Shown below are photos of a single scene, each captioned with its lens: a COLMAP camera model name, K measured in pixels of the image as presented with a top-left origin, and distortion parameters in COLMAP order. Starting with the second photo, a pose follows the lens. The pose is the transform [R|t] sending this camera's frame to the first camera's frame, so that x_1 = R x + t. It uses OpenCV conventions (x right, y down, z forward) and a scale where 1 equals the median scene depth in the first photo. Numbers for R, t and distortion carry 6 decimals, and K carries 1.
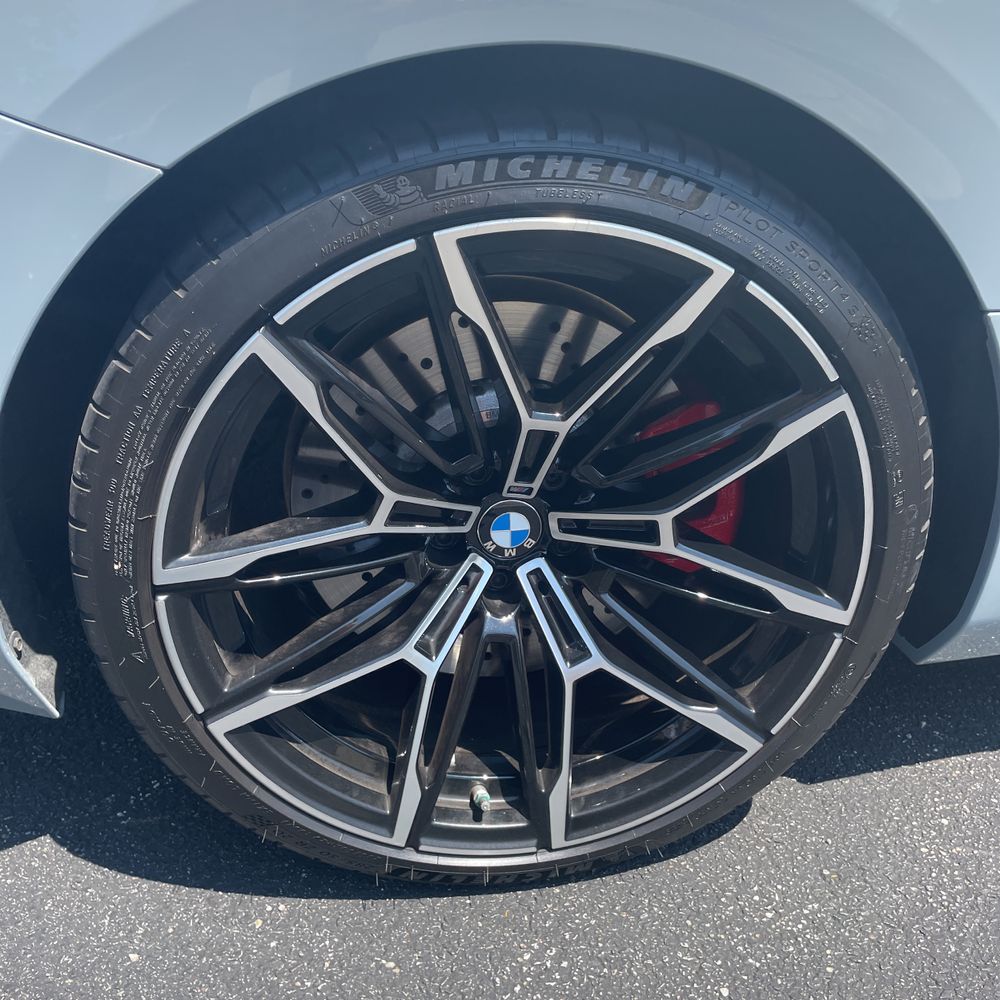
lens RADIAL K [[1010.6, 0, 498.5], [0, 1010.6, 494.7], [0, 0, 1]] dist [0.083523, -0.107417]
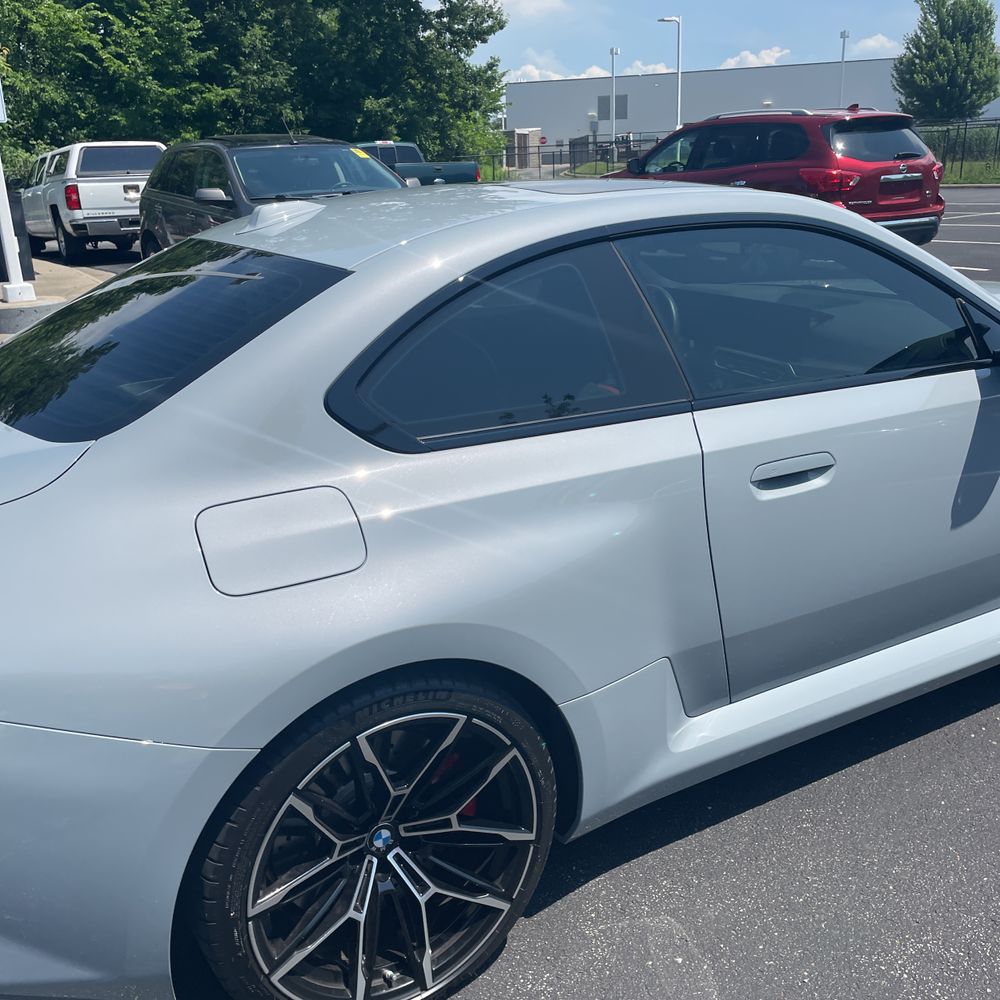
lens RADIAL K [[993.5, 0, 500.0], [0, 993.5, 500.0], [0, 0, 1]] dist [0.088933, -0.120776]
pose [[0.914313, -0.156752, 0.373444, -0.449491], [0.217565, 0.967823, -0.126431, -0.342207], [-0.341610, 0.196846, 0.918996, -1.192773]]
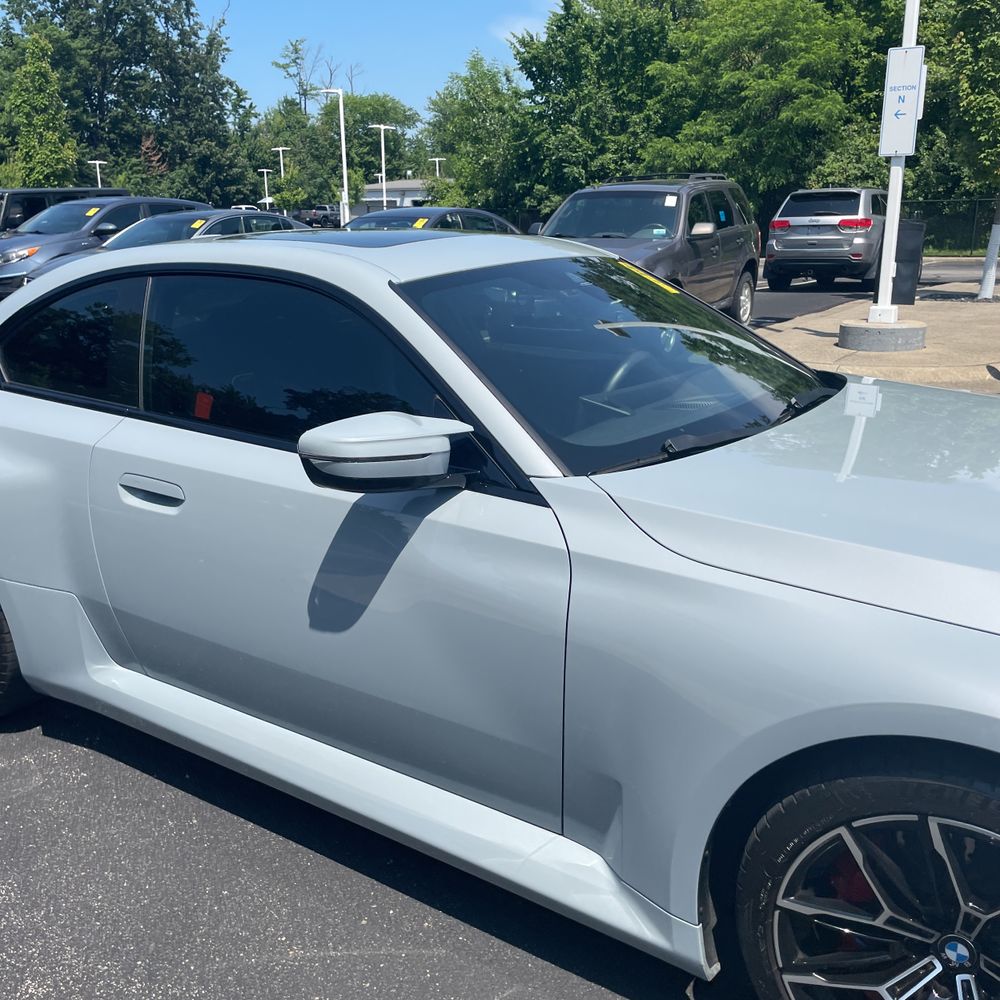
lens RADIAL K [[1010.6, 0, 498.5], [0, 1010.6, 494.7], [0, 0, 1]] dist [0.083523, -0.107417]
pose [[0.759596, 0.195072, -0.620453, 0.398570], [-0.318690, 0.943226, -0.093606, -0.331561], [0.566967, 0.268834, 0.778638, -1.262953]]
